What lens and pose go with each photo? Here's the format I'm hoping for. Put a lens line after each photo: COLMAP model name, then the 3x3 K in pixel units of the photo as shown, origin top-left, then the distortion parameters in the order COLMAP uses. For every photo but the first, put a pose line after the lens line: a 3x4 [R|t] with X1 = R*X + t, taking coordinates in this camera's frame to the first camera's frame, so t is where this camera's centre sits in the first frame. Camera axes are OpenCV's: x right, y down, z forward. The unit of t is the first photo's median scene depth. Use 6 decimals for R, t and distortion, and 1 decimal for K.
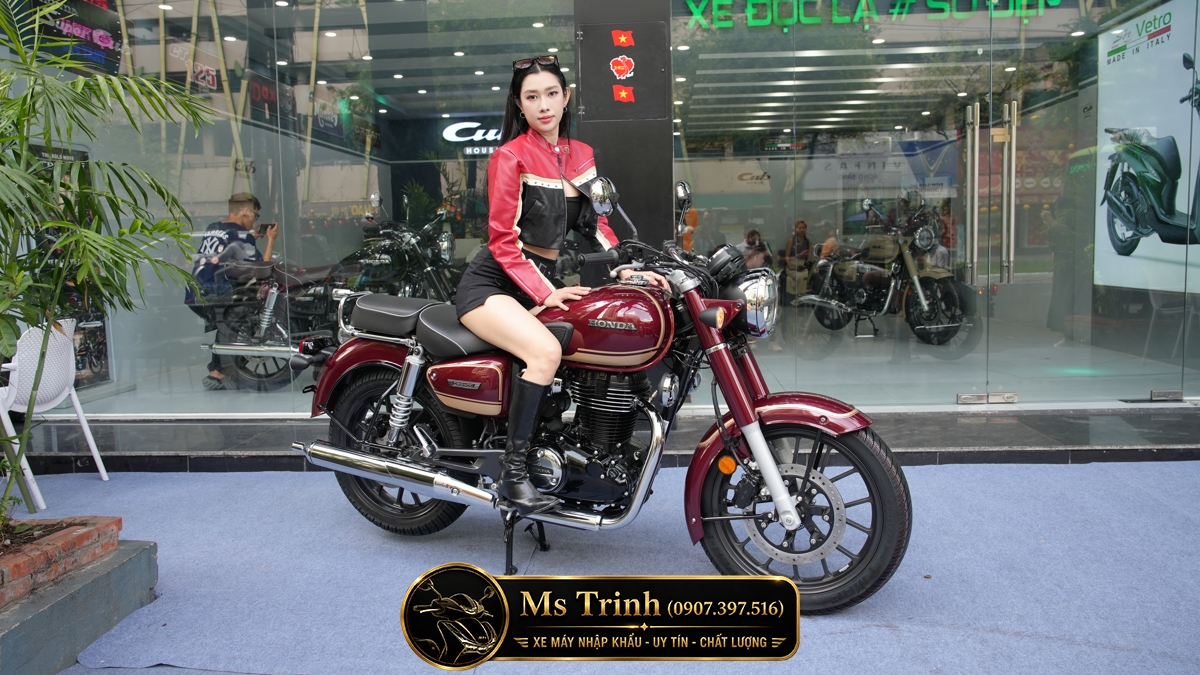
lens RADIAL K [[916.7, 0, 604.8], [0, 916.7, 339.4], [0, 0, 1]] dist [-0.078124, 0.084893]
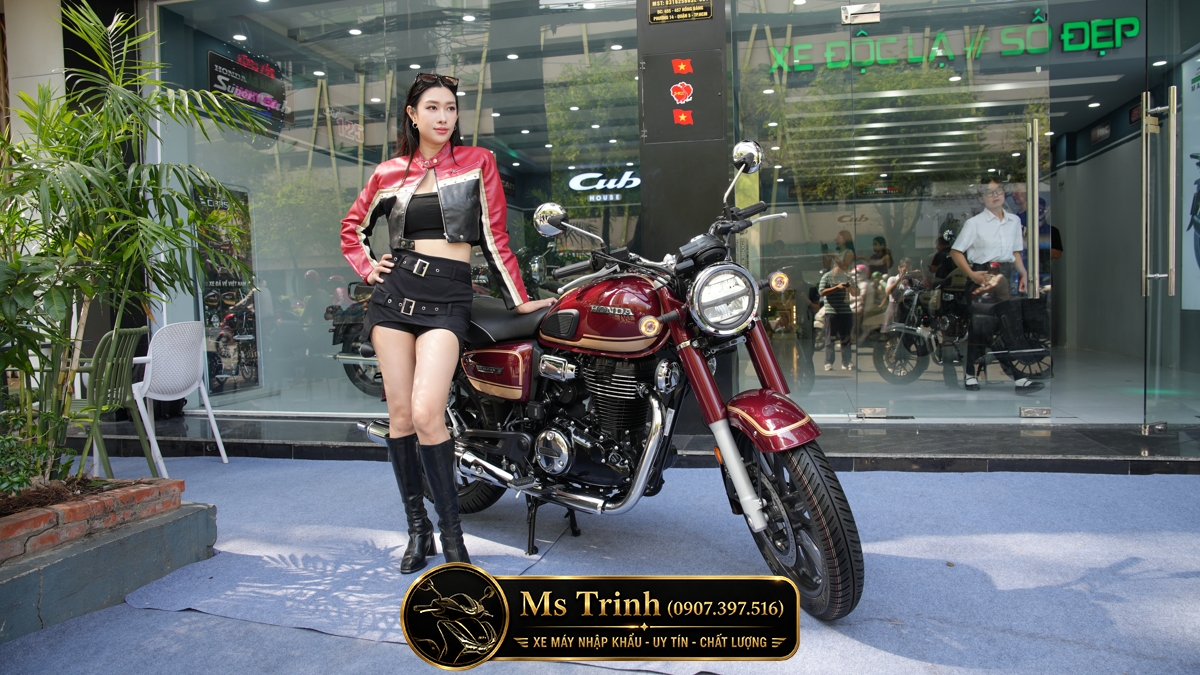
lens RADIAL K [[815.7, 0, 603.7], [0, 815.7, 343.7], [0, 0, 1]] dist [-0.108846, 0.080587]
pose [[0.986880, 0.008286, -0.161243, 0.093586], [-0.014889, 0.999097, -0.039786, 0.039641], [0.160768, 0.041665, 0.986112, 0.067258]]
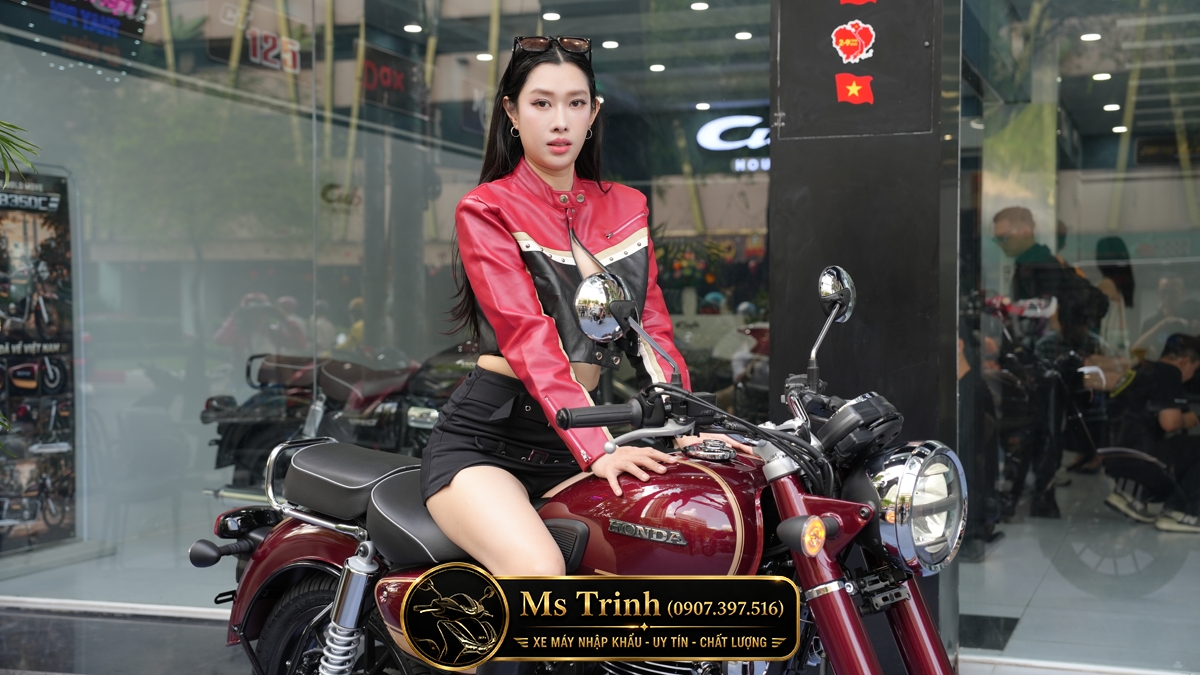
lens RADIAL K [[1559.5, 0, 605.1], [0, 1559.5, 346.3], [0, 0, 1]] dist [0.152231, 0.000000]
pose [[0.960885, 0.027224, -0.275606, 0.160235], [-0.049161, 0.996120, -0.073000, -0.038051], [0.272549, 0.083694, 0.958495, 0.052266]]
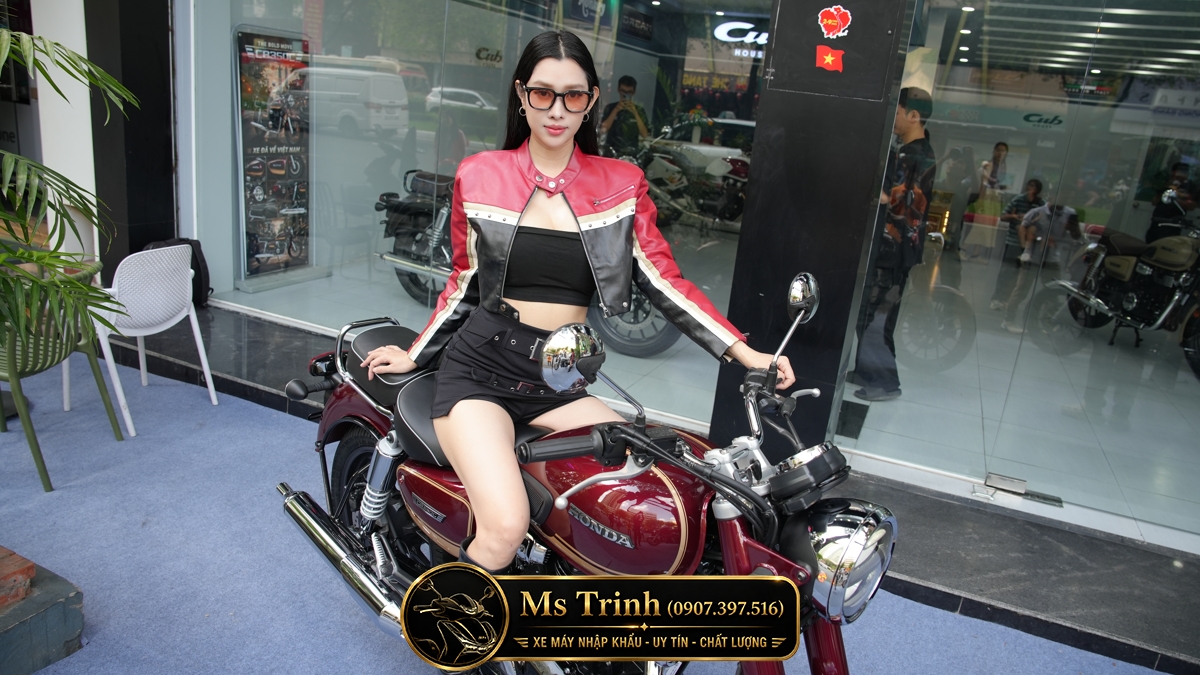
lens RADIAL K [[815.7, 0, 603.3], [0, 815.7, 338.1], [0, 0, 1]] dist [-0.108846, 0.080587]
pose [[0.934754, 0.208955, -0.287356, 0.092585], [-0.158734, 0.969180, 0.188399, -0.159233], [0.317866, -0.130493, 0.939113, 0.337715]]
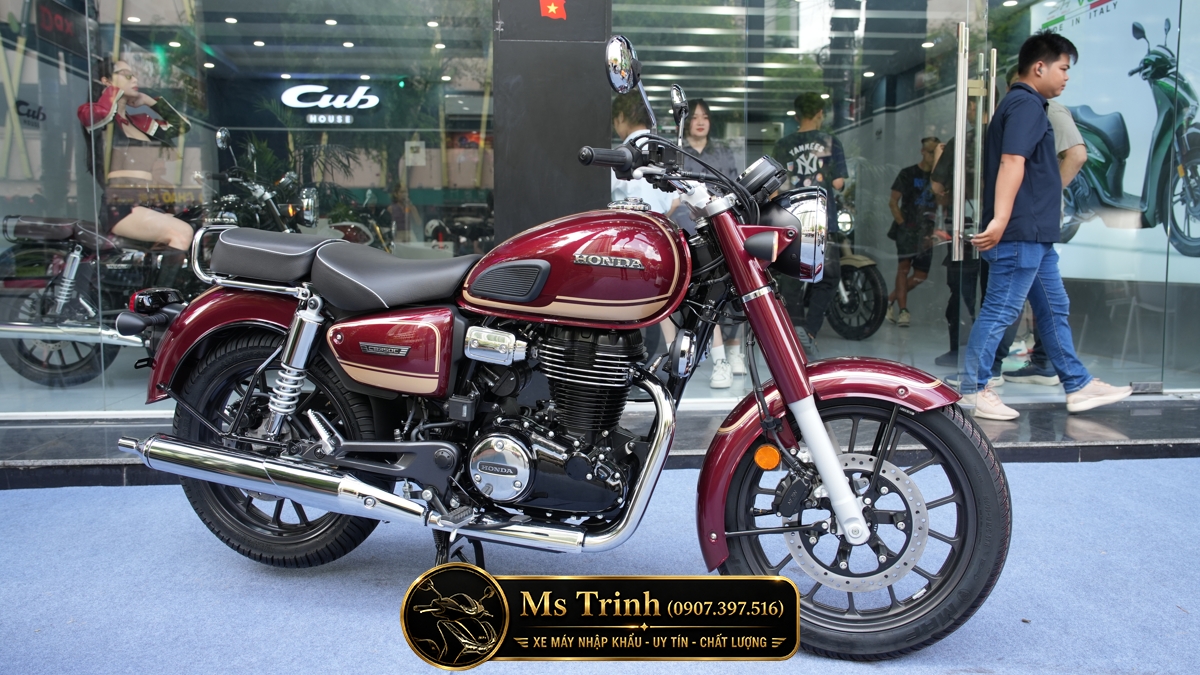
lens RADIAL K [[978.7, 0, 606.4], [0, 978.7, 339.6], [0, 0, 1]] dist [-0.062167, 0.096403]
pose [[0.986452, 0.007807, 0.163866, -0.078825], [-0.005919, 0.999910, -0.012005, 0.035987], [-0.163945, 0.010872, 0.986410, 0.168525]]
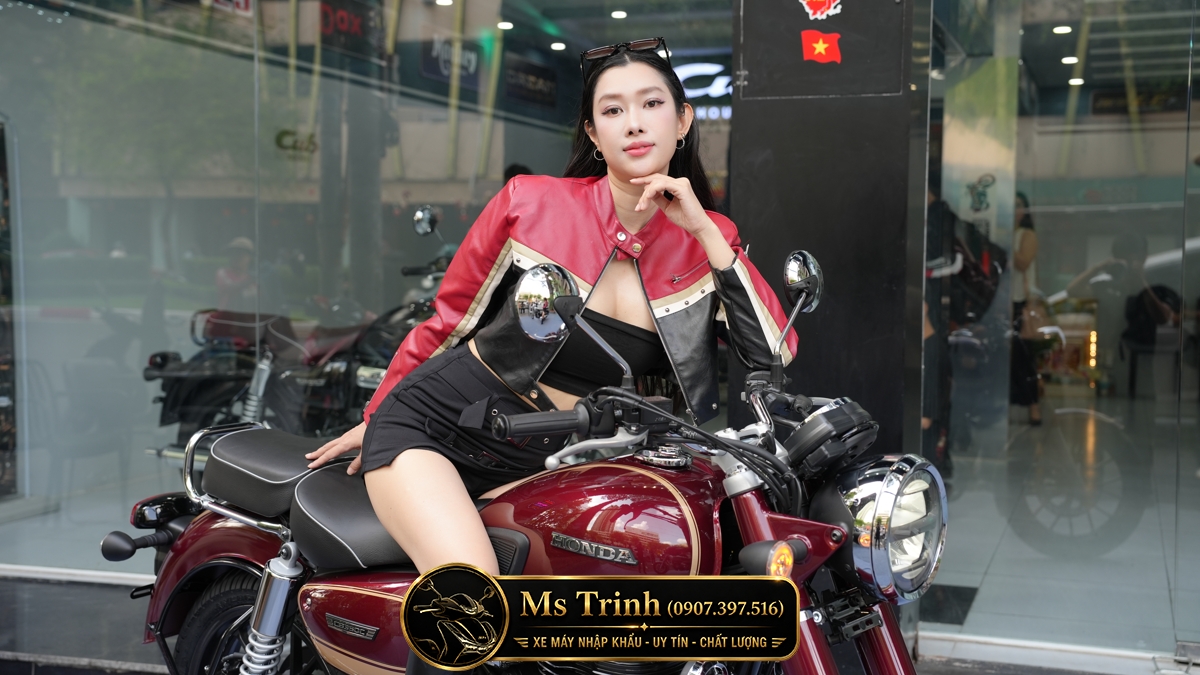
lens RADIAL K [[1509.6, 0, 605.7], [0, 1509.6, 337.4], [0, 0, 1]] dist [0.134573, 0.000000]
pose [[0.967139, 0.043973, -0.250416, 0.143441], [-0.055324, 0.997727, -0.038467, -0.065846], [0.248155, 0.051057, 0.967374, 0.132368]]
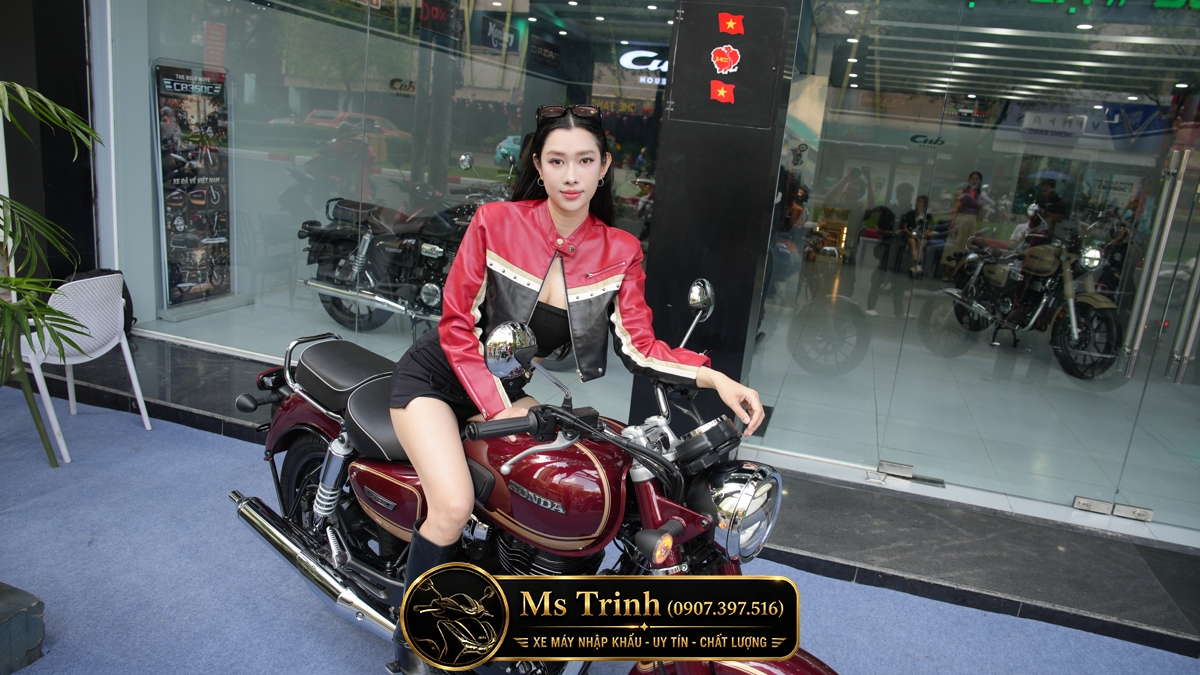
lens RADIAL K [[815.7, 0, 600.2], [0, 815.7, 339.9], [0, 0, 1]] dist [-0.108846, 0.080587]
pose [[0.965398, 0.169857, -0.197876, 0.107462], [-0.141915, 0.978781, 0.147814, -0.158046], [0.218784, -0.114618, 0.969018, 0.270177]]
